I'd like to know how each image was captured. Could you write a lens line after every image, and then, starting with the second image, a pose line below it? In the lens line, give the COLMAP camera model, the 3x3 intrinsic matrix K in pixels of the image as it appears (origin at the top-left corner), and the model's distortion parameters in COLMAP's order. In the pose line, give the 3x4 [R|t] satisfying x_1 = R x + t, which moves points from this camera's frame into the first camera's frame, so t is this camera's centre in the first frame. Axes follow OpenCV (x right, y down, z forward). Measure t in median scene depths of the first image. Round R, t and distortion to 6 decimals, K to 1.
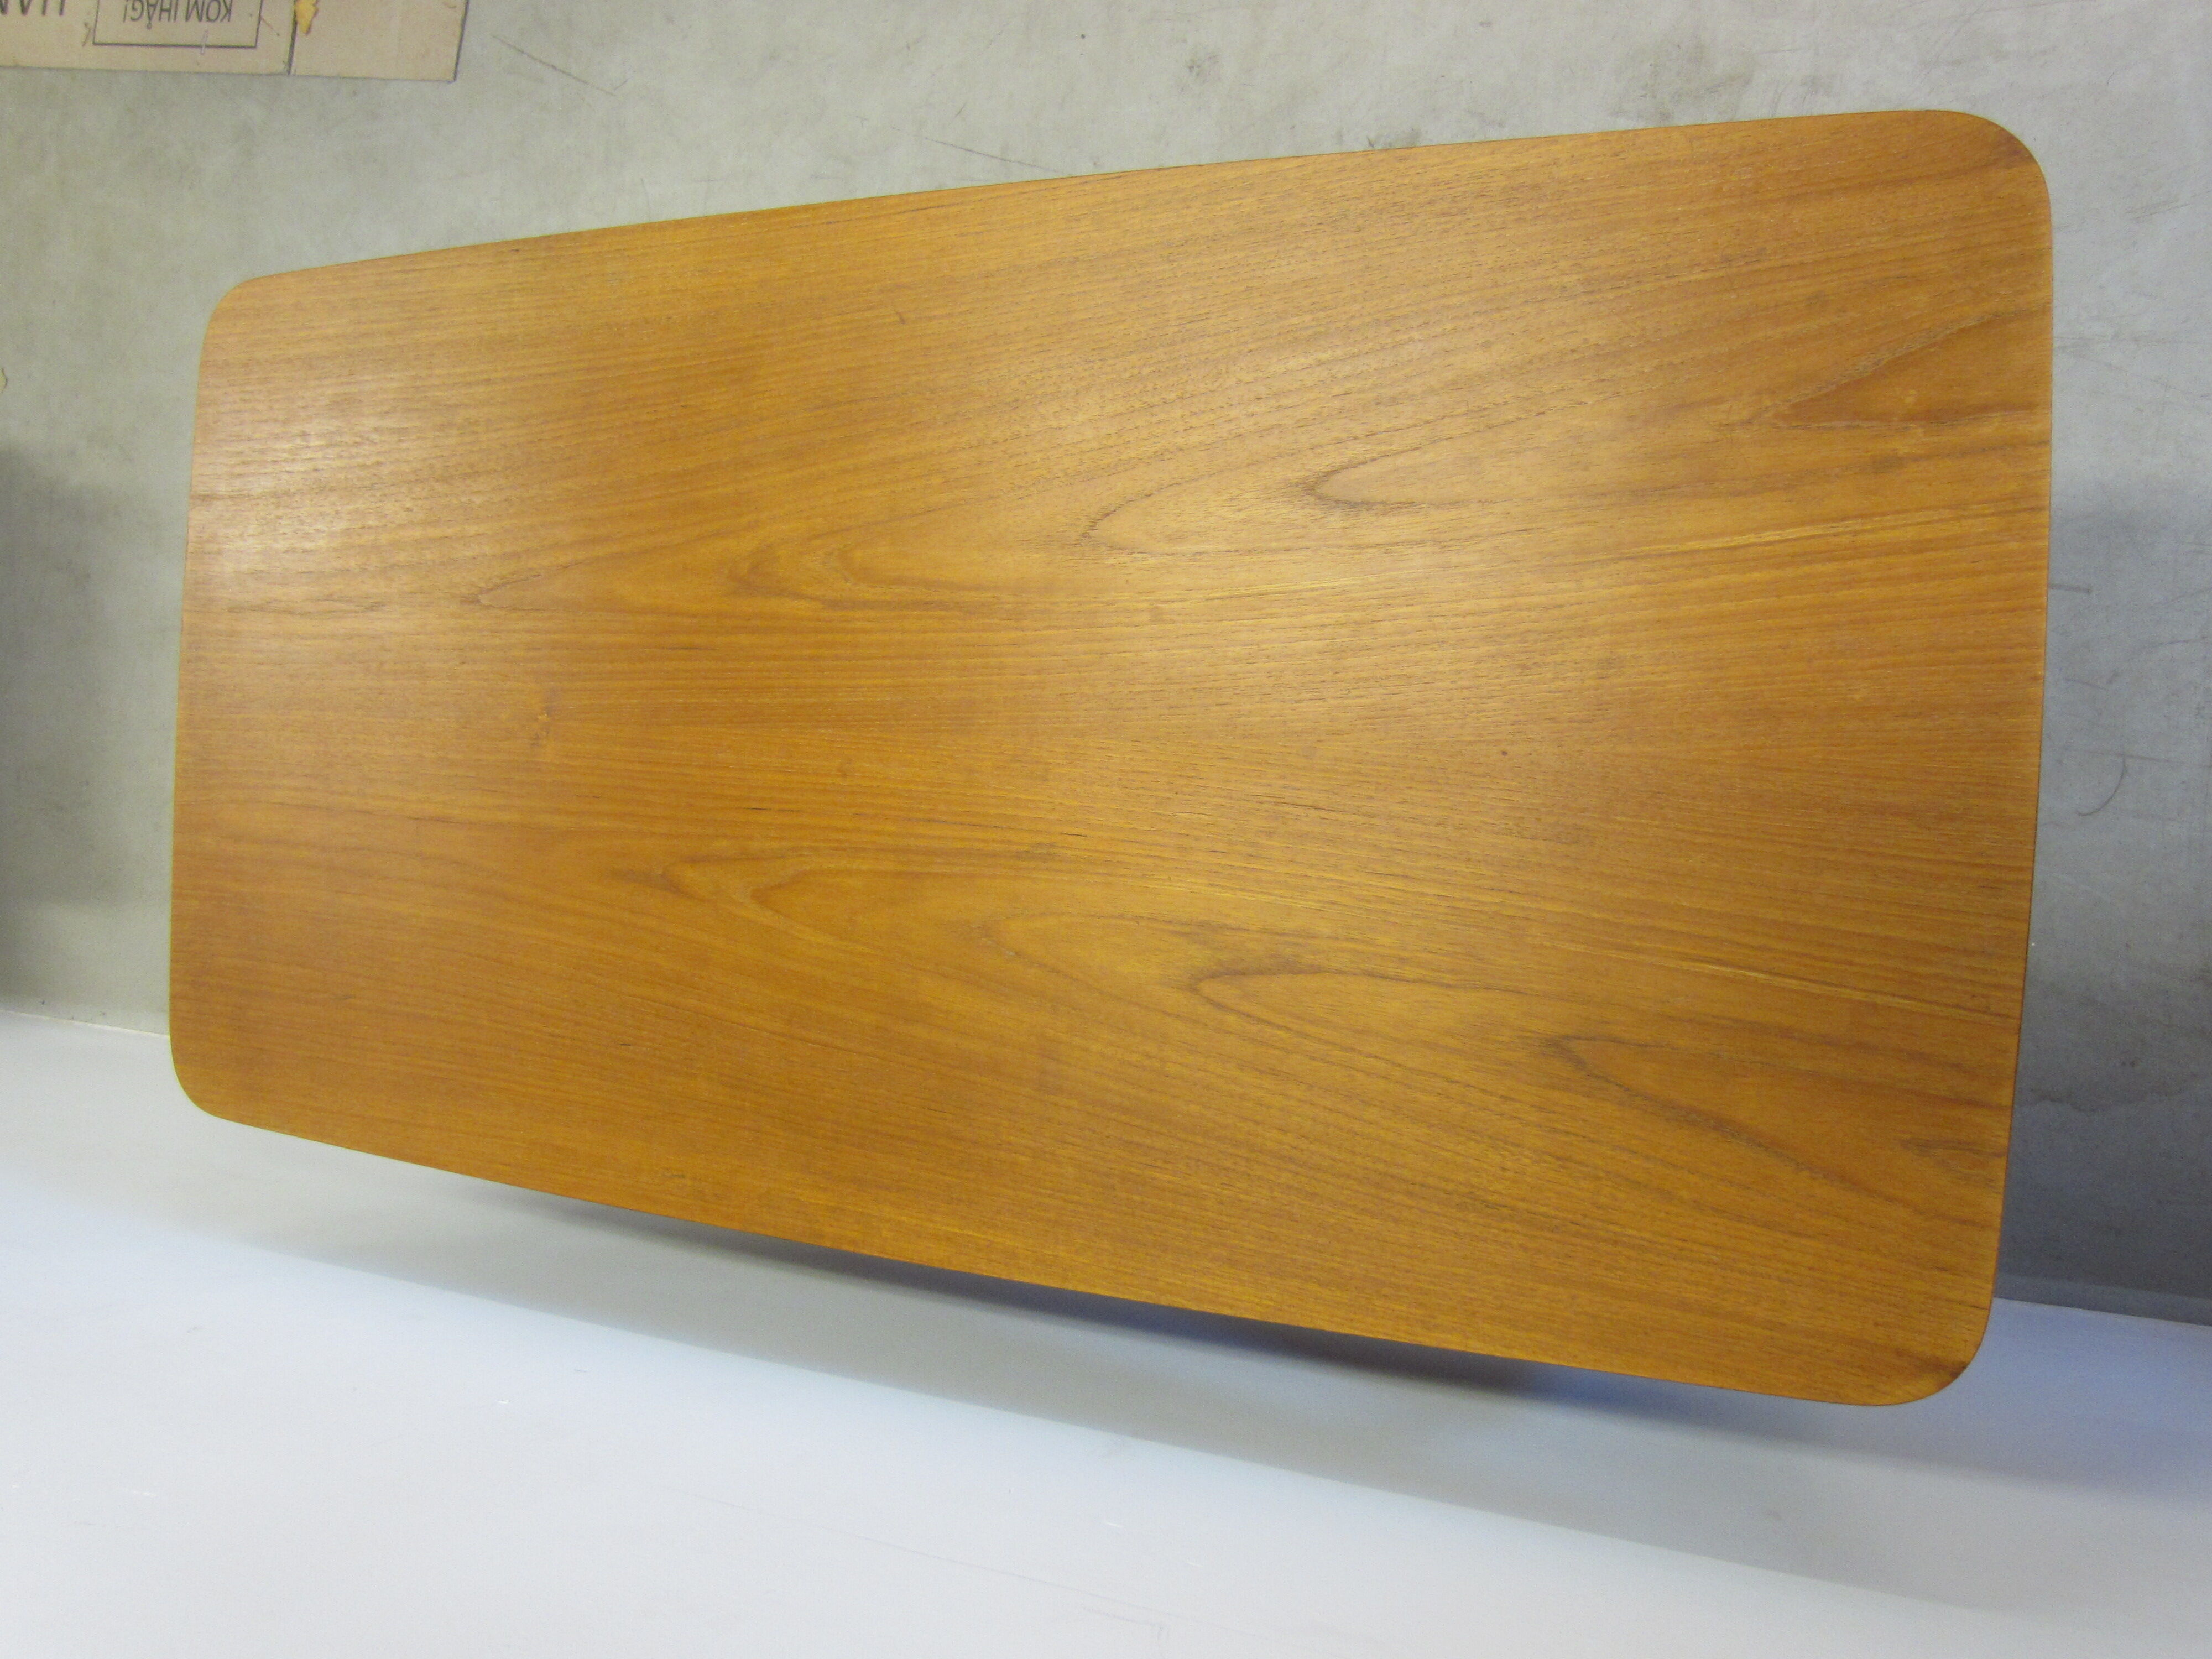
lens RADIAL K [[1824.8, 0, 1114.9], [0, 1824.8, 825.1], [0, 0, 1]] dist [-0.015914, 0.007782]
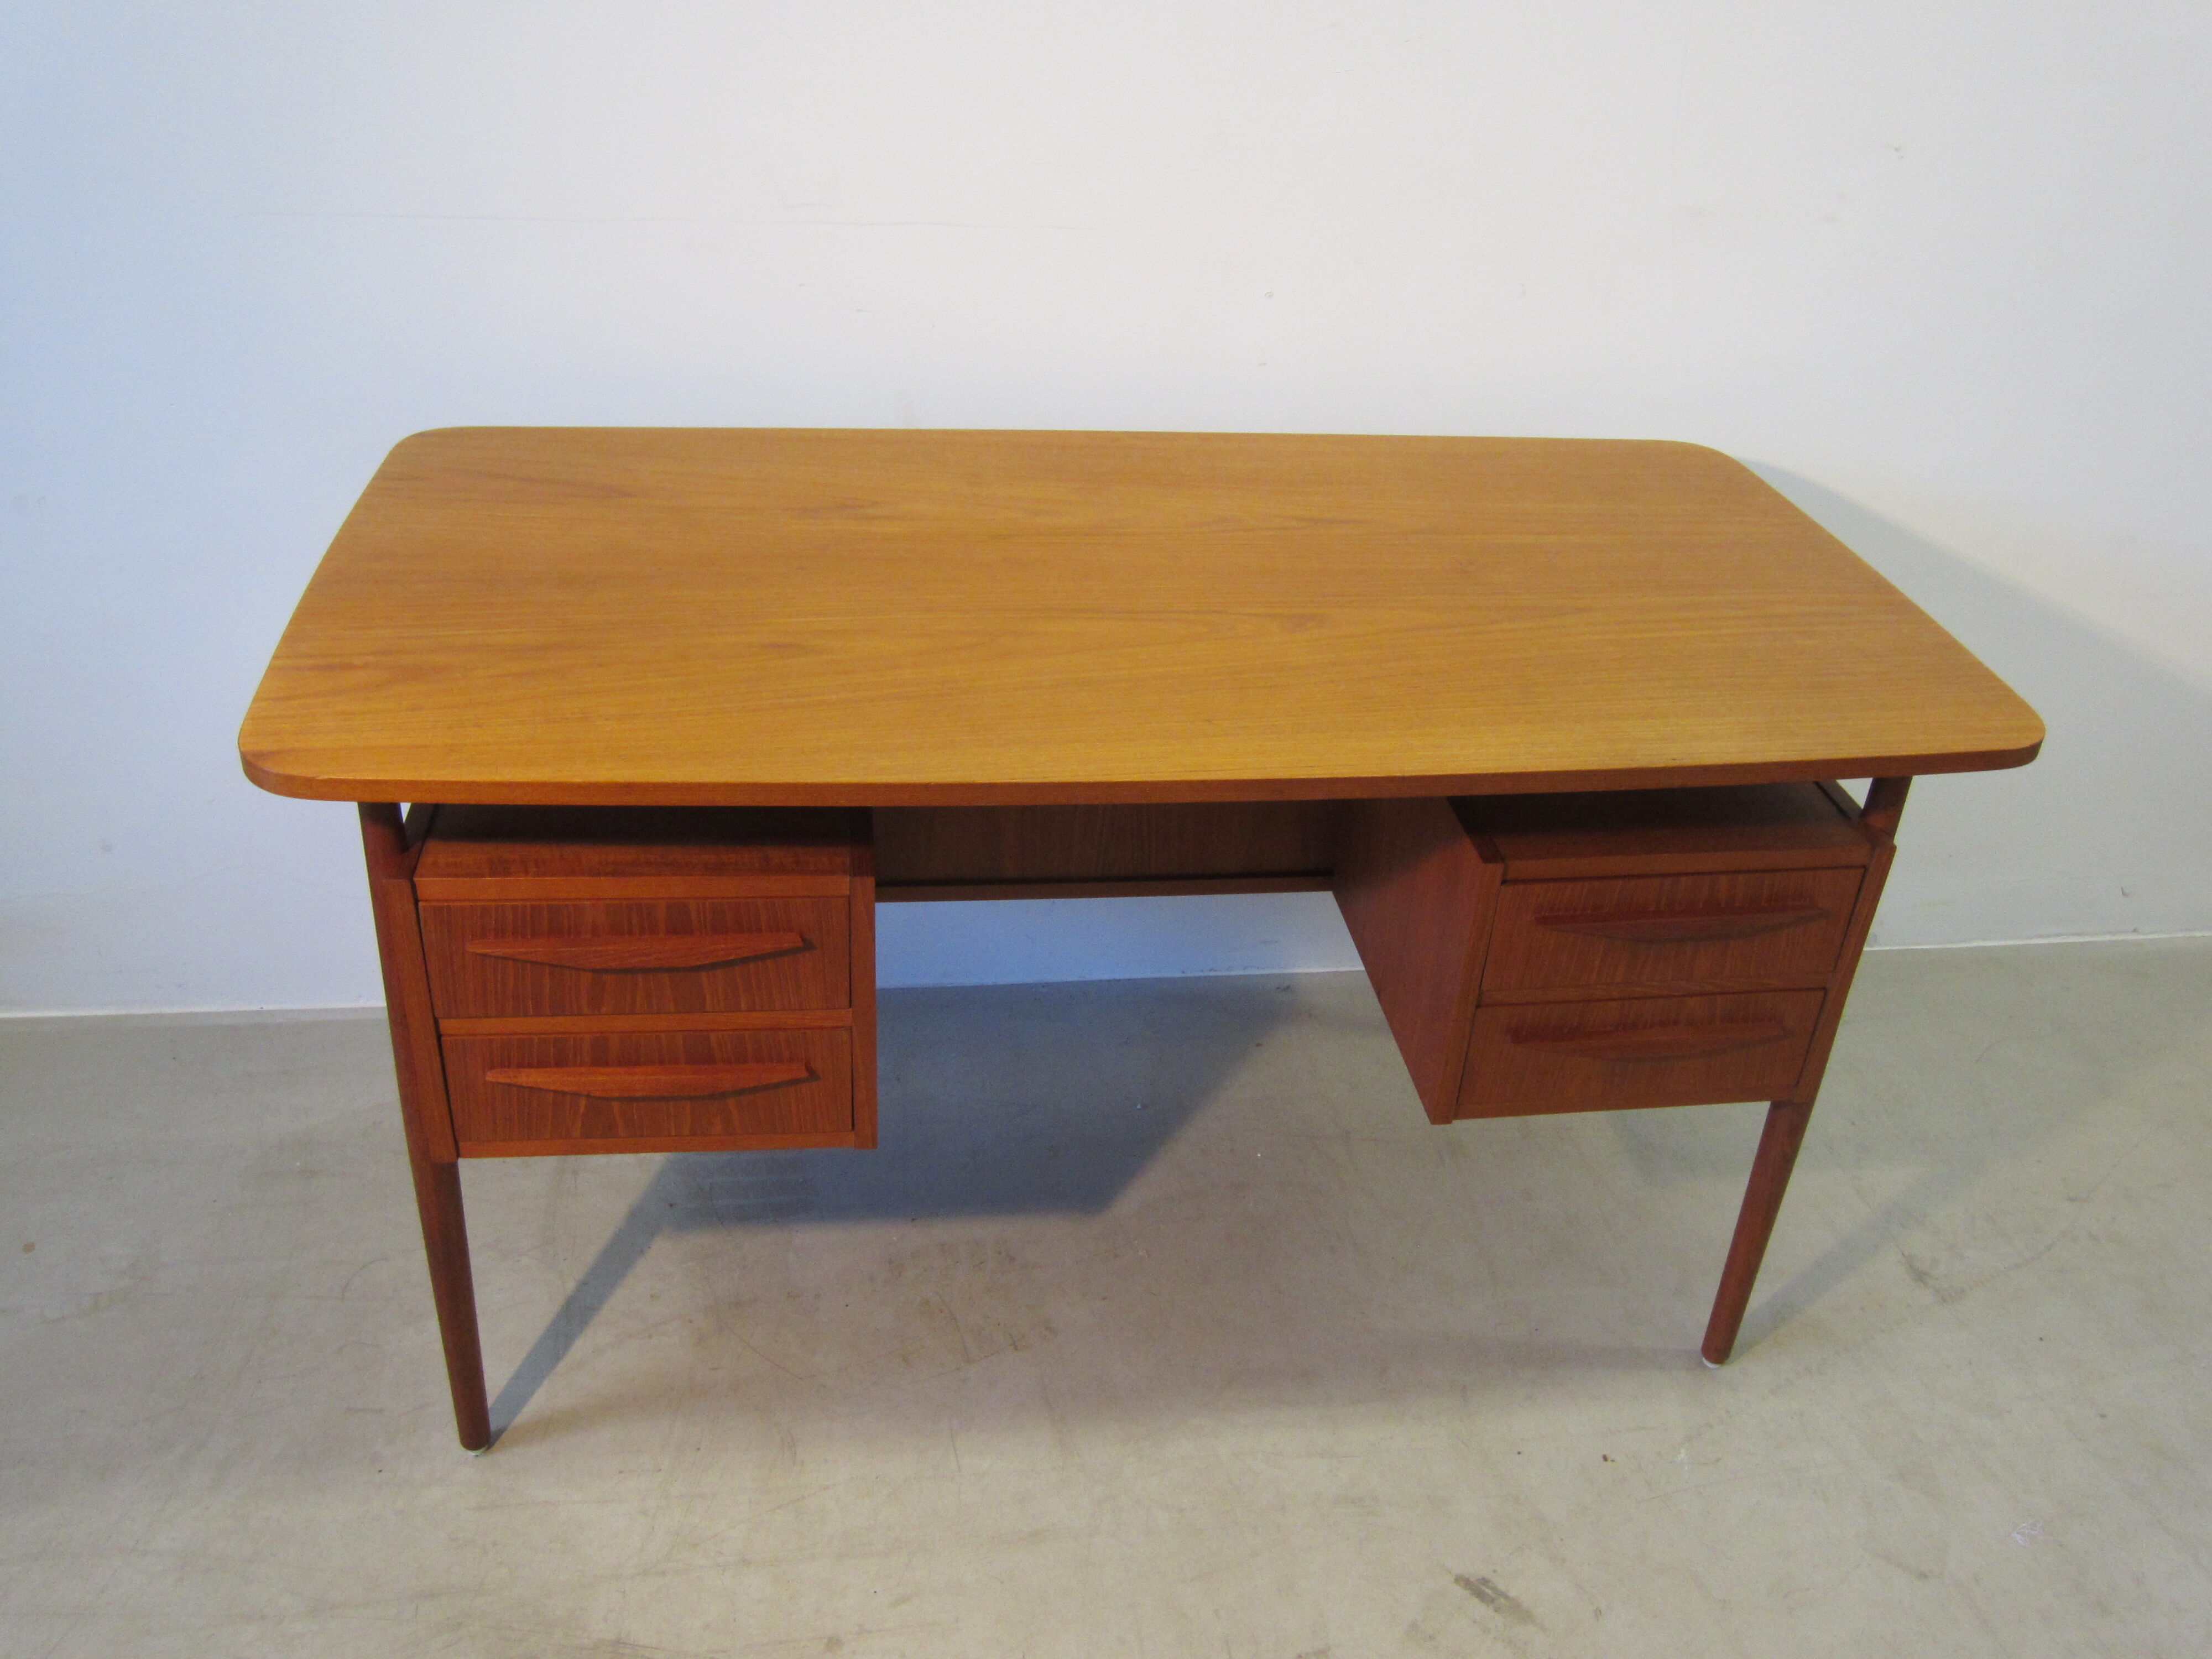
lens RADIAL K [[1824.8, 0, 1117.3], [0, 1824.8, 823.0], [0, 0, 1]] dist [-0.015914, 0.007782]
pose [[-0.912937, 0.406224, 0.039084, -0.082126], [-0.194228, -0.516728, 0.833827, -1.210132], [0.358917, 0.753641, 0.550640, 0.397852]]
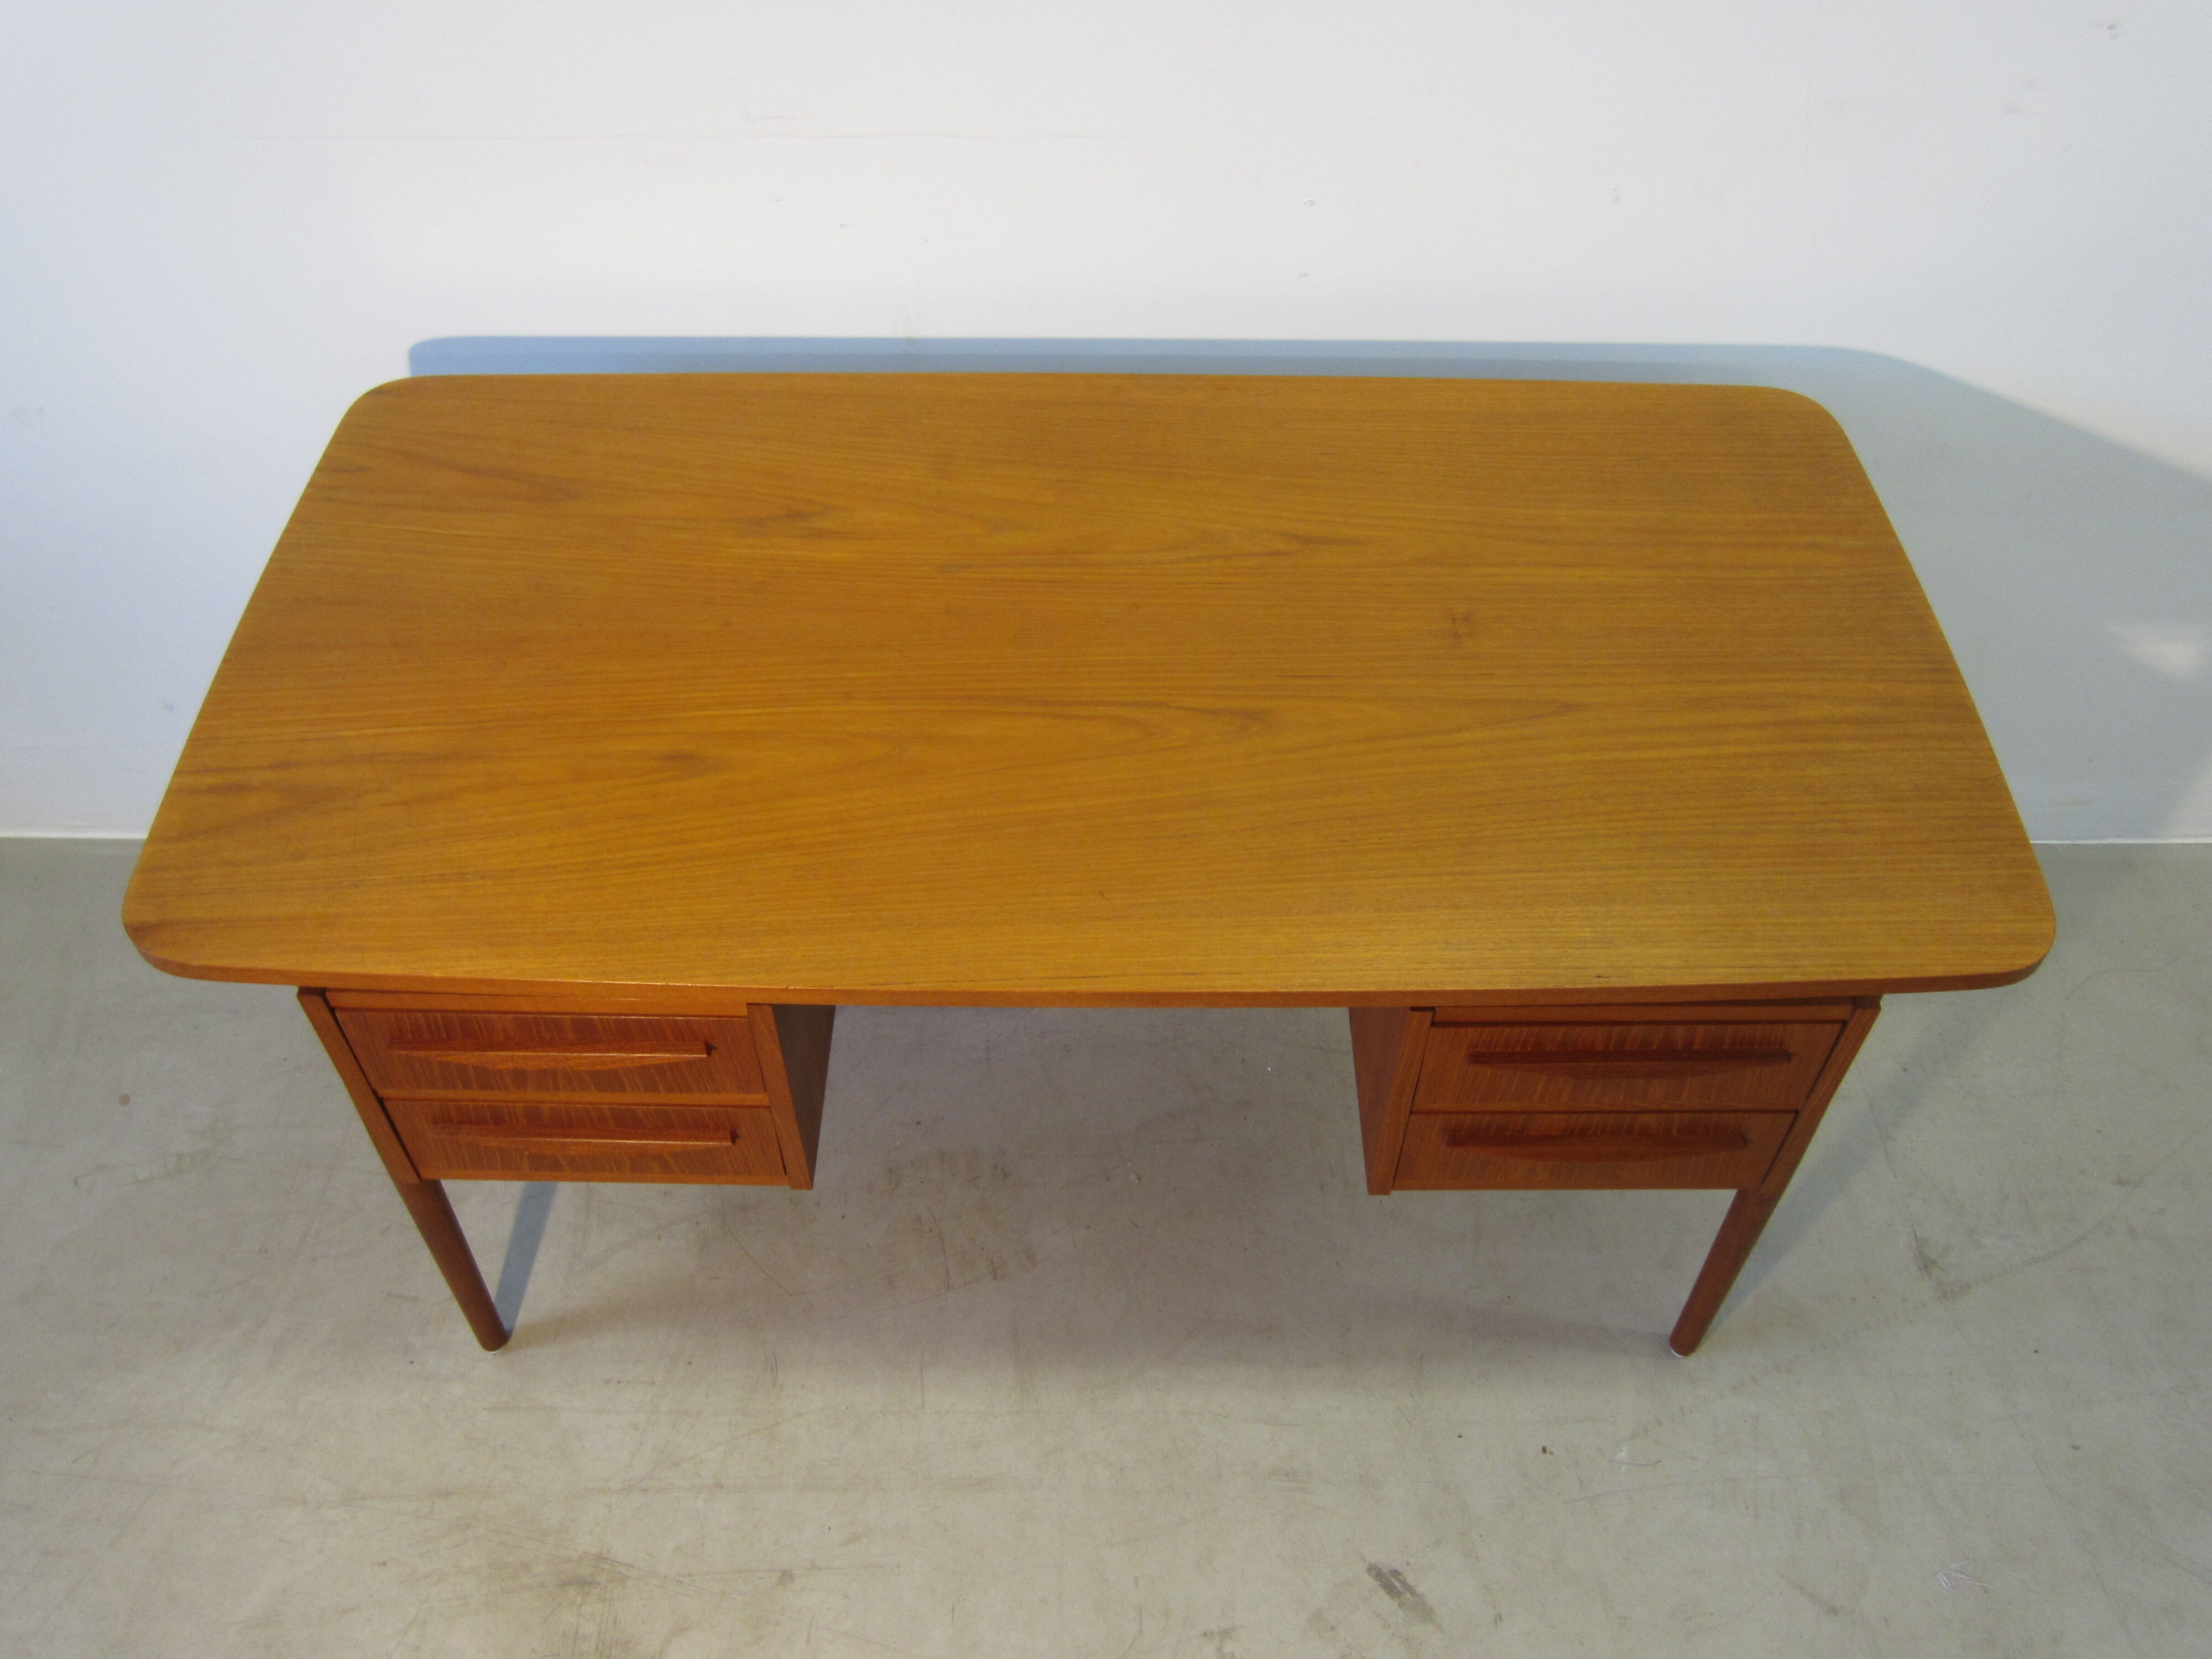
lens RADIAL K [[1824.8, 0, 1113.9], [0, 1824.8, 823.1], [0, 0, 1]] dist [-0.015914, 0.007782]
pose [[-0.909410, 0.313947, 0.272783, -0.417008], [-0.057085, -0.743901, 0.665847, -0.933719], [0.411964, 0.589956, 0.694433, 0.234698]]
